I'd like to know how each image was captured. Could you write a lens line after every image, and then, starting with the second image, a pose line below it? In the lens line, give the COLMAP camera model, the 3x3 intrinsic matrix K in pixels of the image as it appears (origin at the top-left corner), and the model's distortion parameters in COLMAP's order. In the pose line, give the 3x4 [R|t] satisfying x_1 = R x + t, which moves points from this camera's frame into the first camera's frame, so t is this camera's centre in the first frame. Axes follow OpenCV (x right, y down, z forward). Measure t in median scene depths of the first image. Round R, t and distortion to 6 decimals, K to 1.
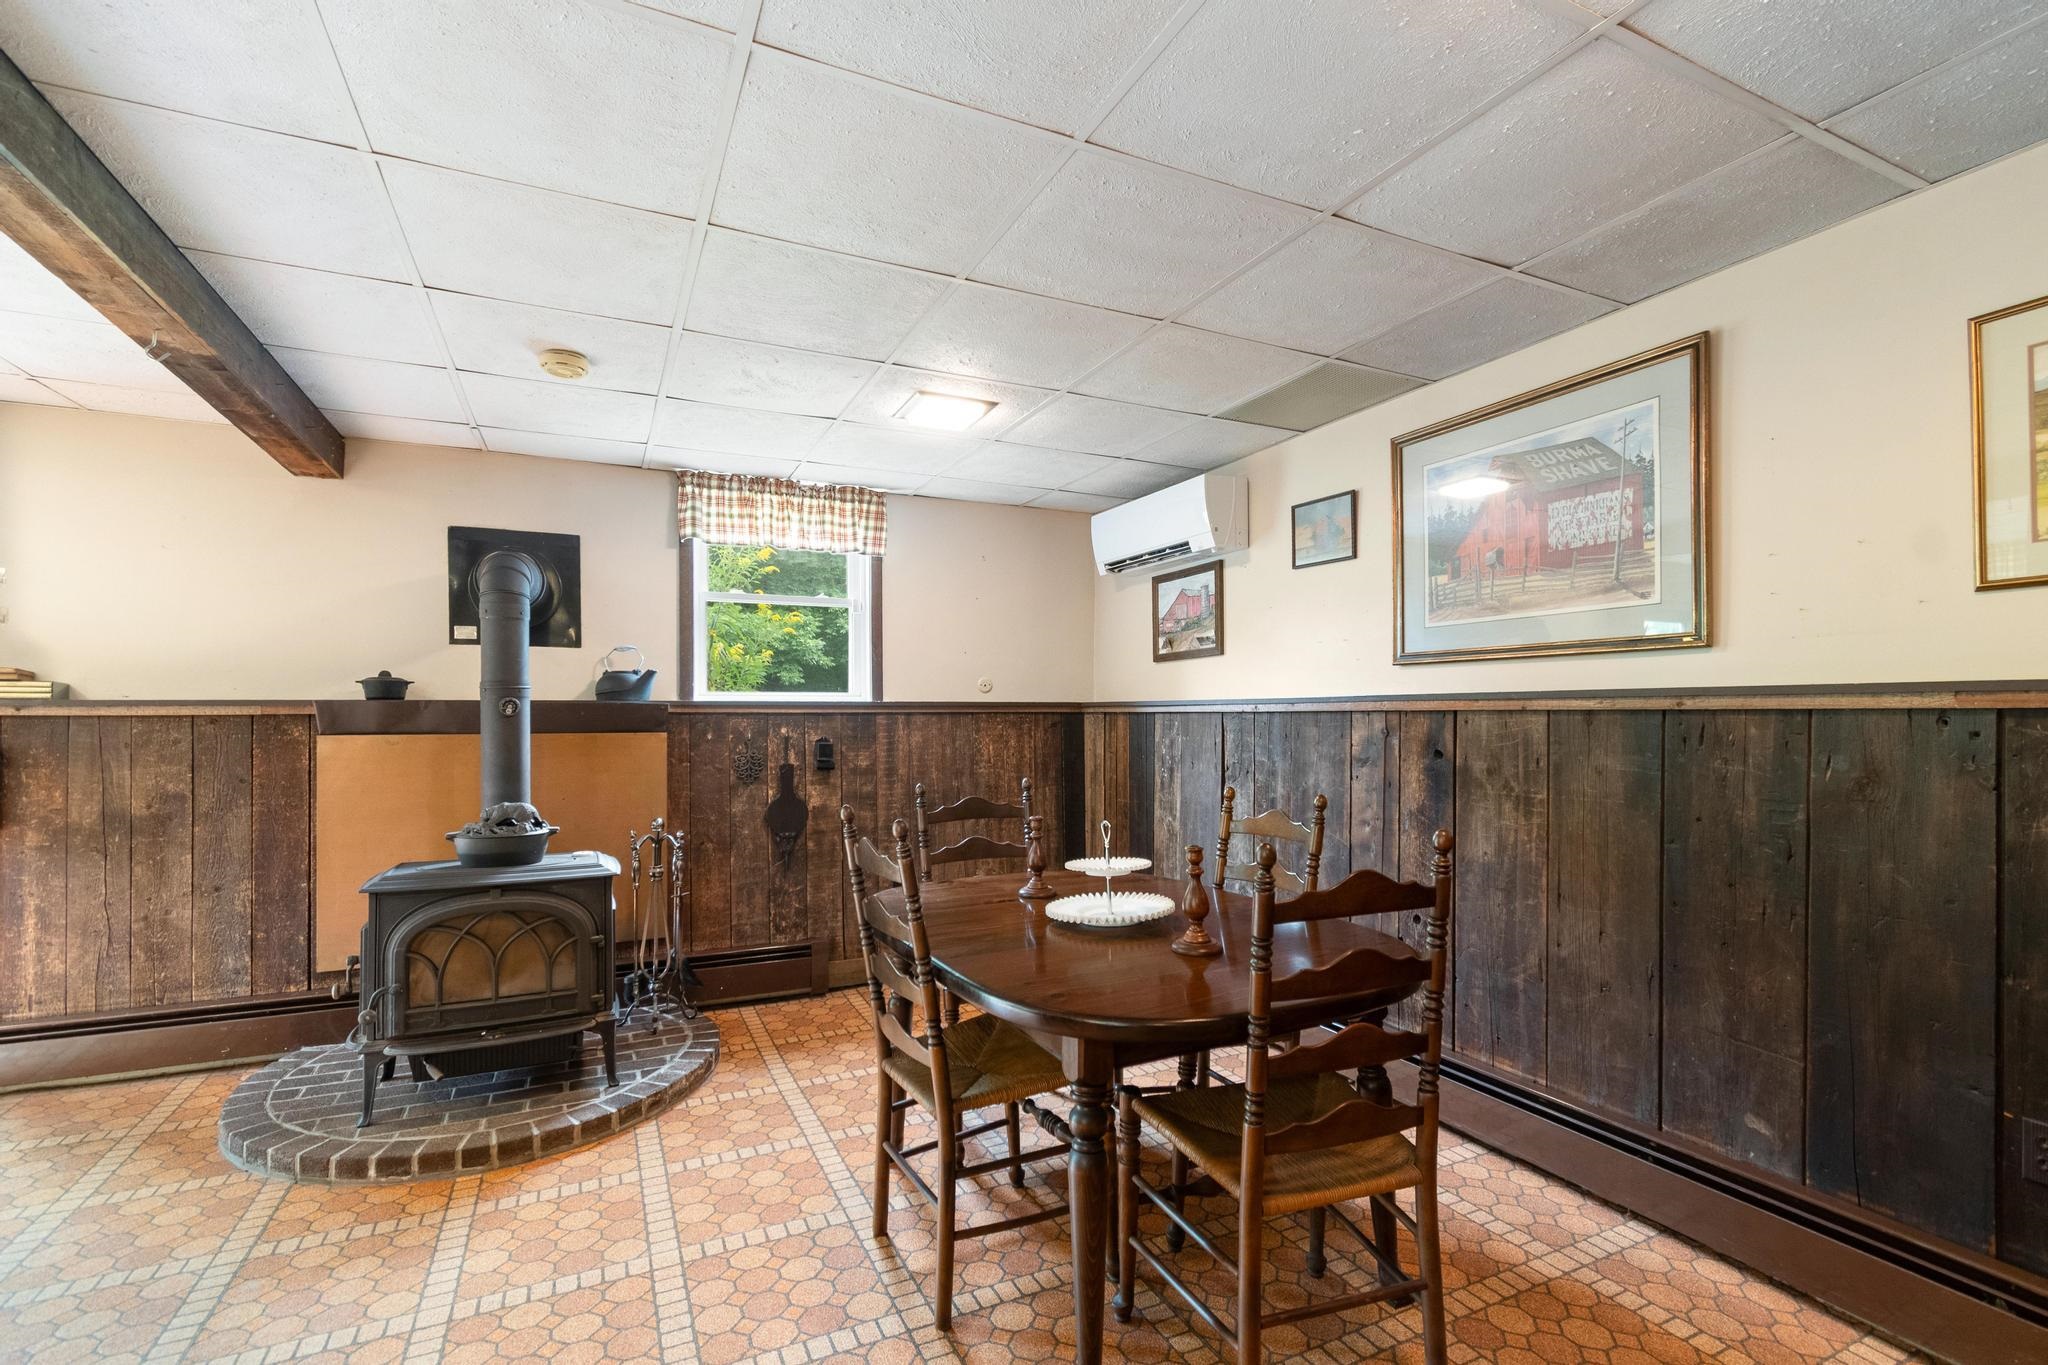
lens RADIAL K [[916.7, 0, 1023.1], [0, 916.7, 712.7], [0, 0, 1]] dist [0.000104, -0.000867]
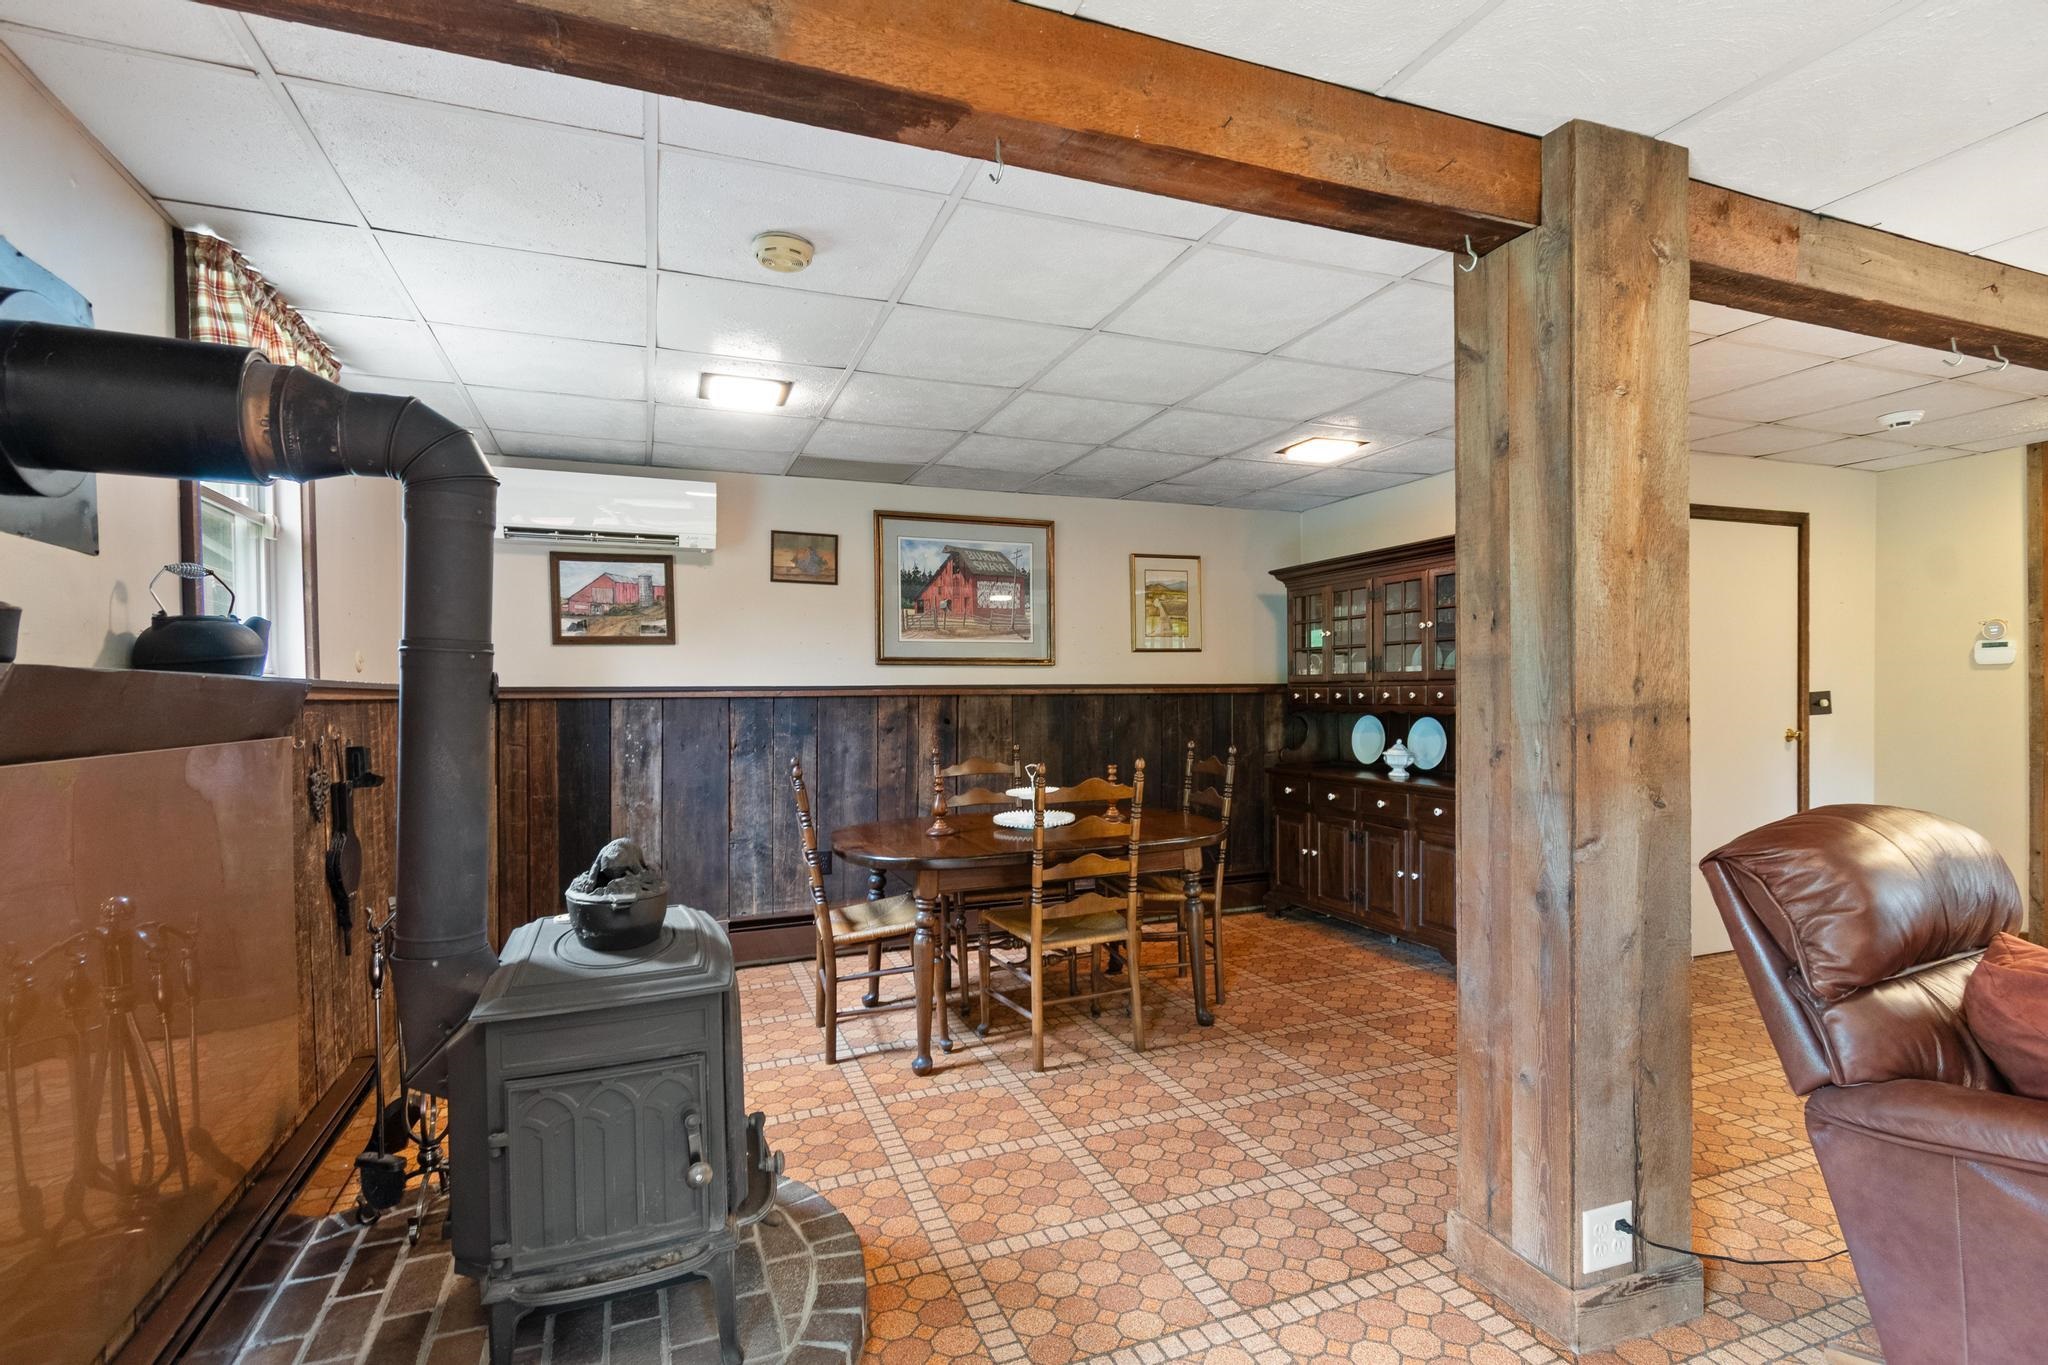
lens RADIAL K [[987.1, 0, 1033.3], [0, 987.1, 709.4], [0, 0, 1]] dist [-0.000541, -0.000477]
pose [[0.071429, -0.013342, 0.997356, -1.132970], [0.007247, 0.999891, 0.012857, 0.001792], [-0.997419, 0.006310, 0.071518, 0.620888]]
